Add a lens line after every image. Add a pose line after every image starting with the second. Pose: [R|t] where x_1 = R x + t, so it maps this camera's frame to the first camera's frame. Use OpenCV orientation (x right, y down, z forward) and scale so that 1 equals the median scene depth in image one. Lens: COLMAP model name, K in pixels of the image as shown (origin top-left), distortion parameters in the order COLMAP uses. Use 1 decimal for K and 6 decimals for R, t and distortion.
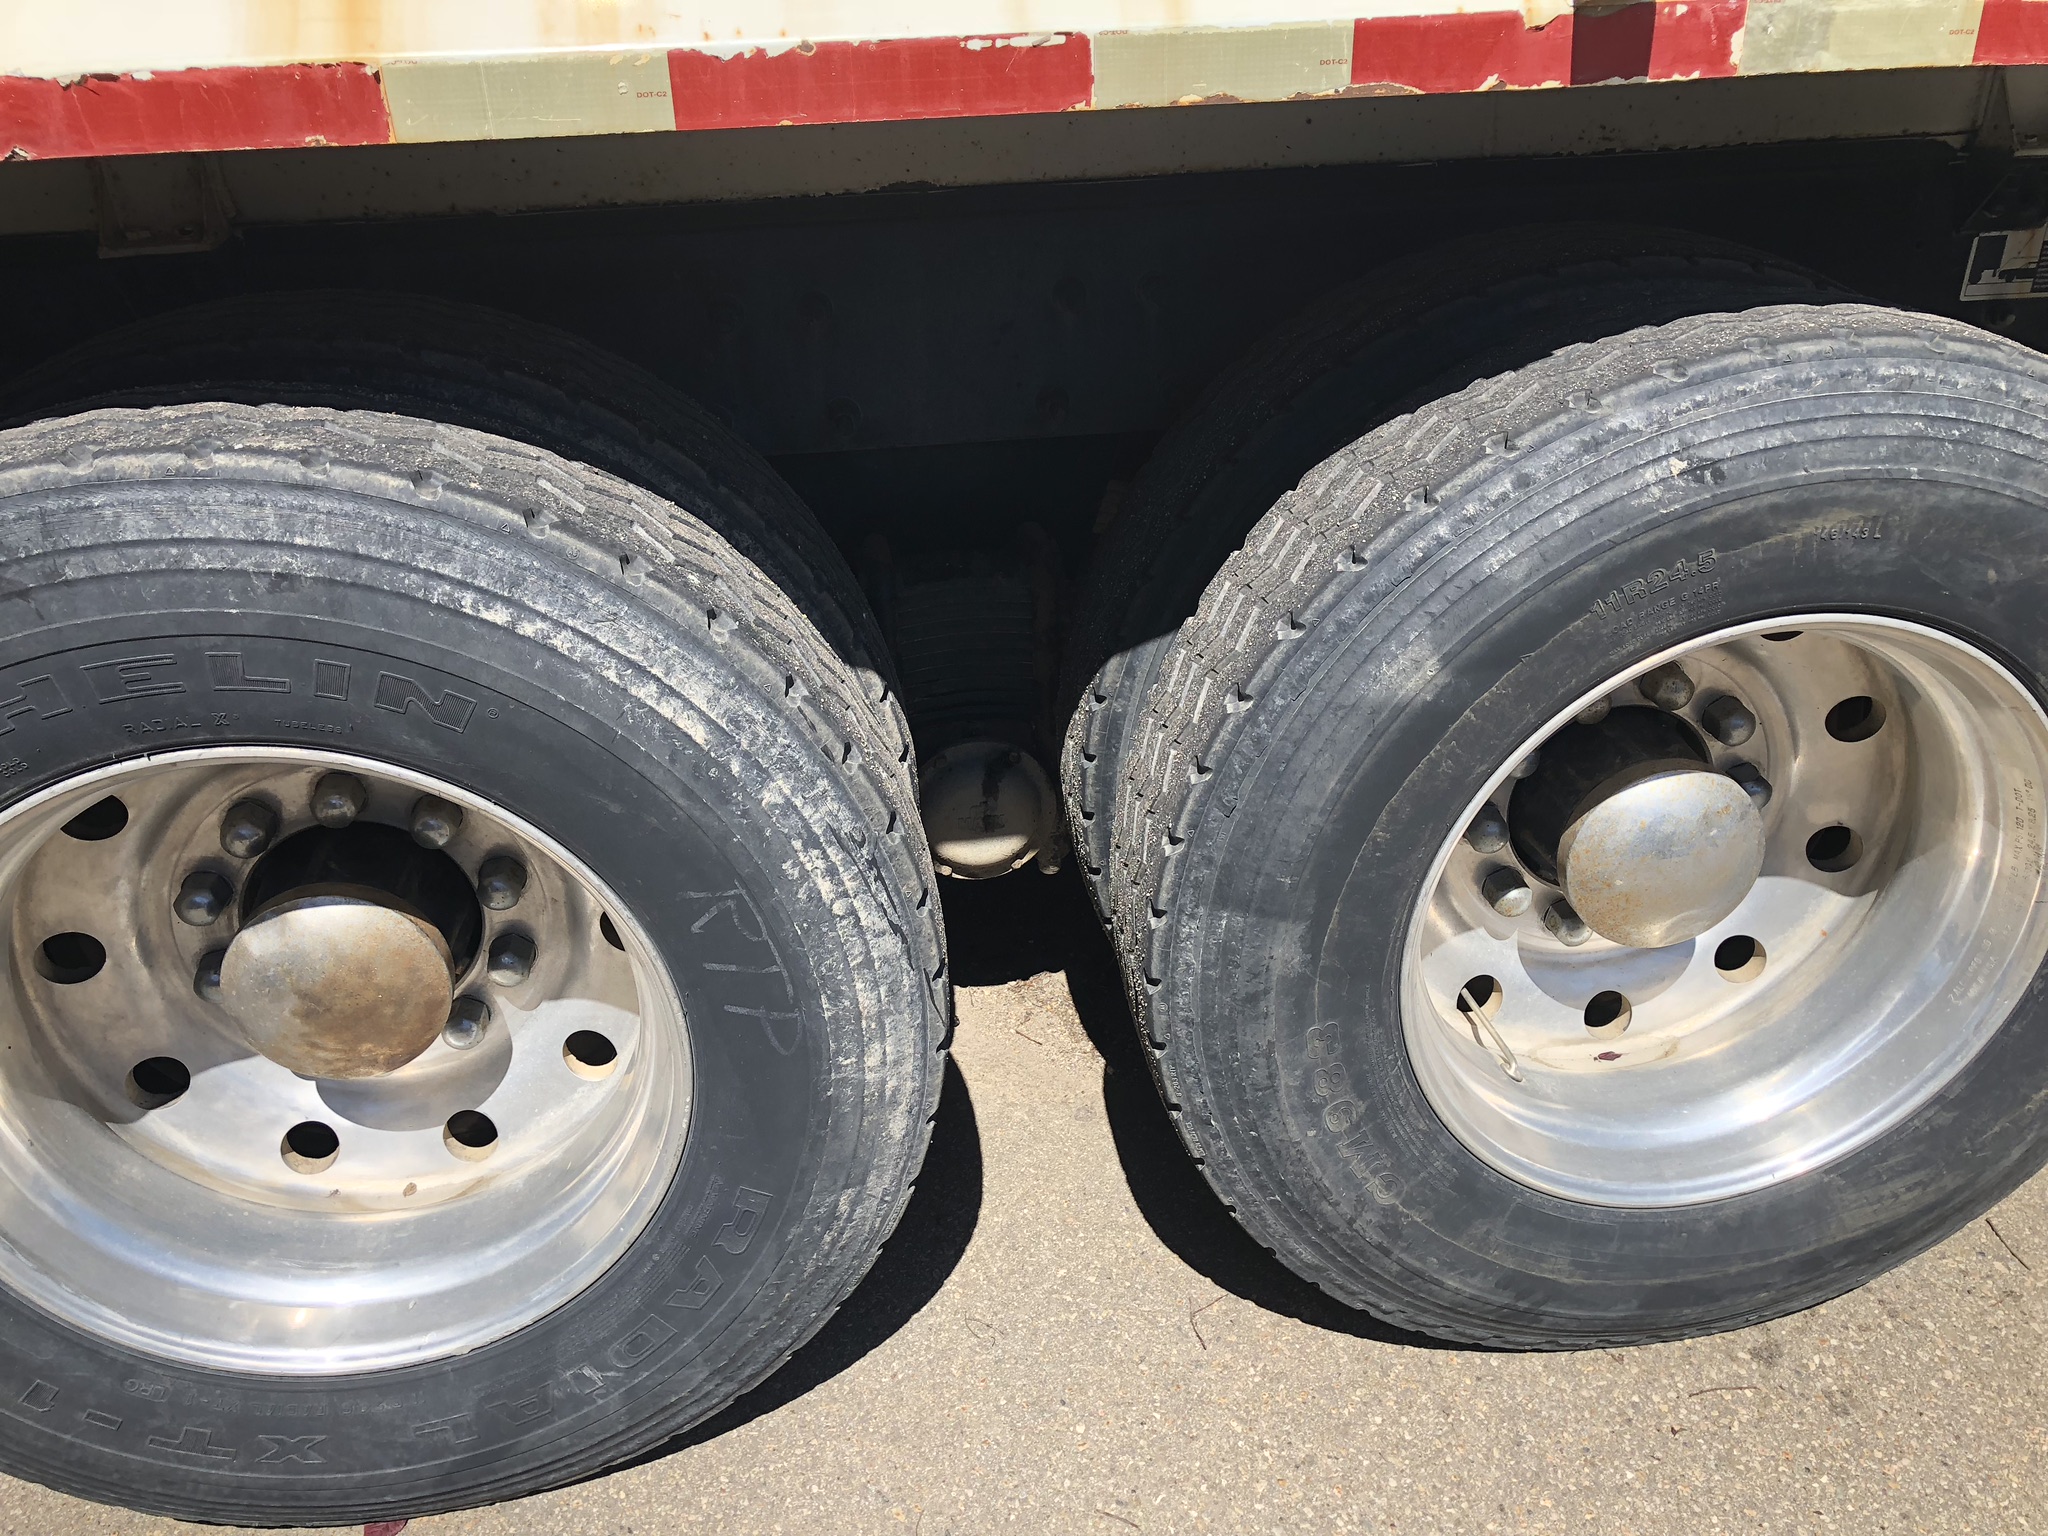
lens RADIAL K [[1679.2, 0, 1010.2], [0, 1679.2, 745.8], [0, 0, 1]] dist [0.022950, -0.006997]
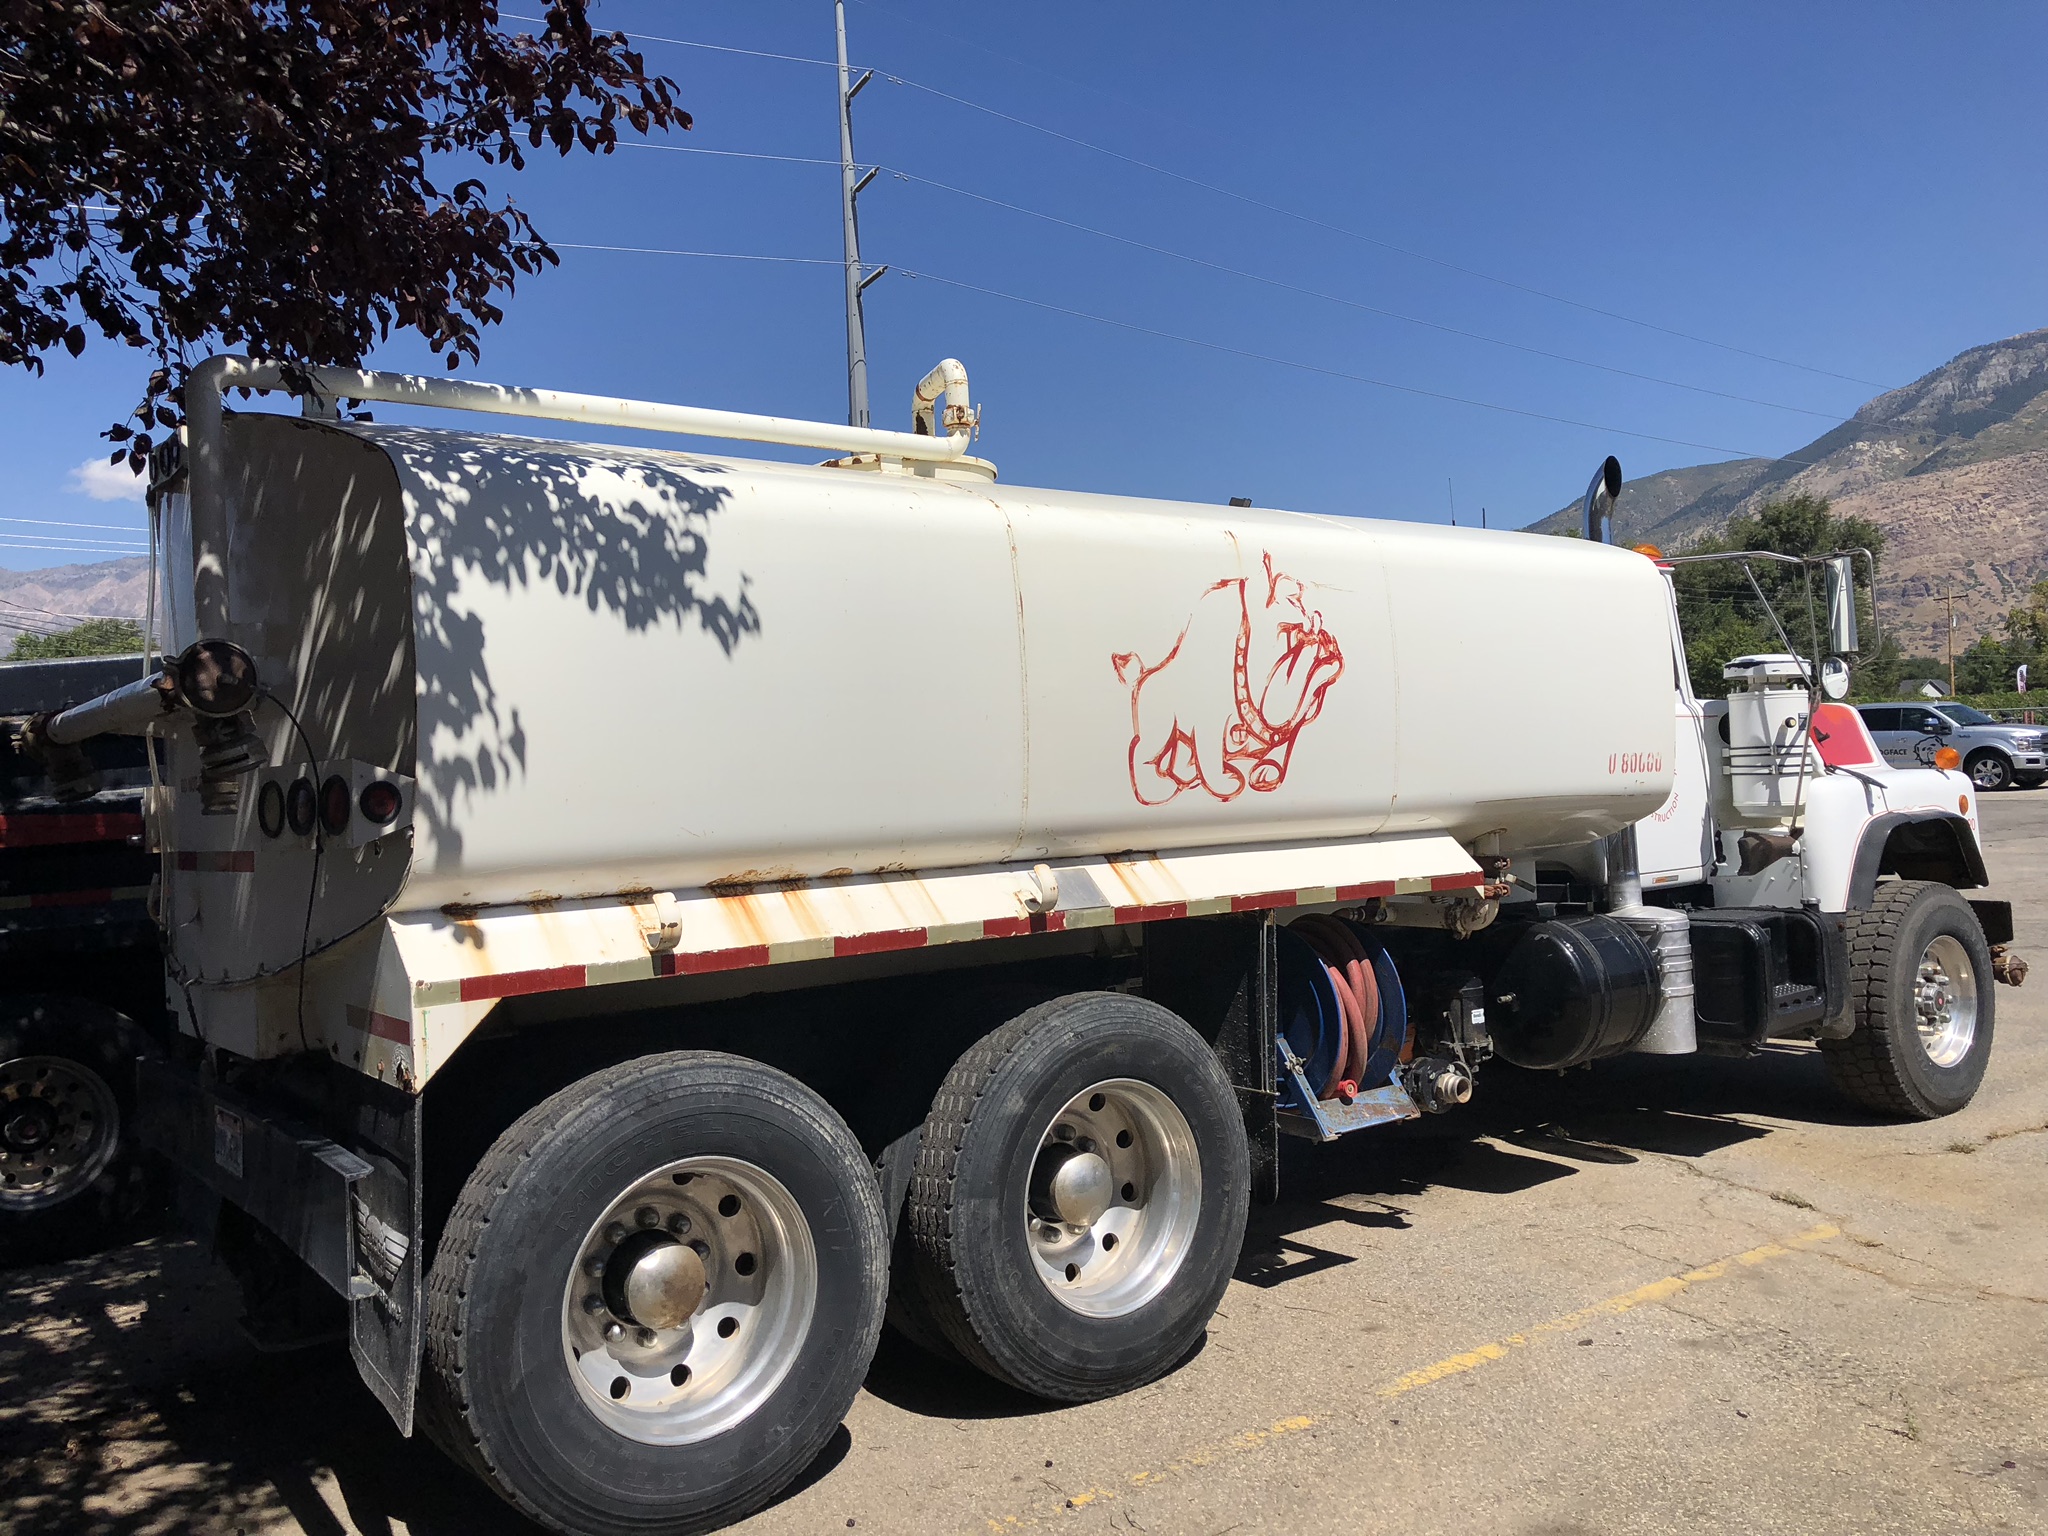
lens RADIAL K [[1679.2, 0, 1029.1], [0, 1679.2, 767.6], [0, 0, 1]] dist [0.022950, -0.006997]
pose [[0.866235, -0.006223, 0.499598, -1.287355], [0.247723, 0.873716, -0.418634, 0.715105], [-0.433901, 0.486397, 0.758385, -1.695258]]
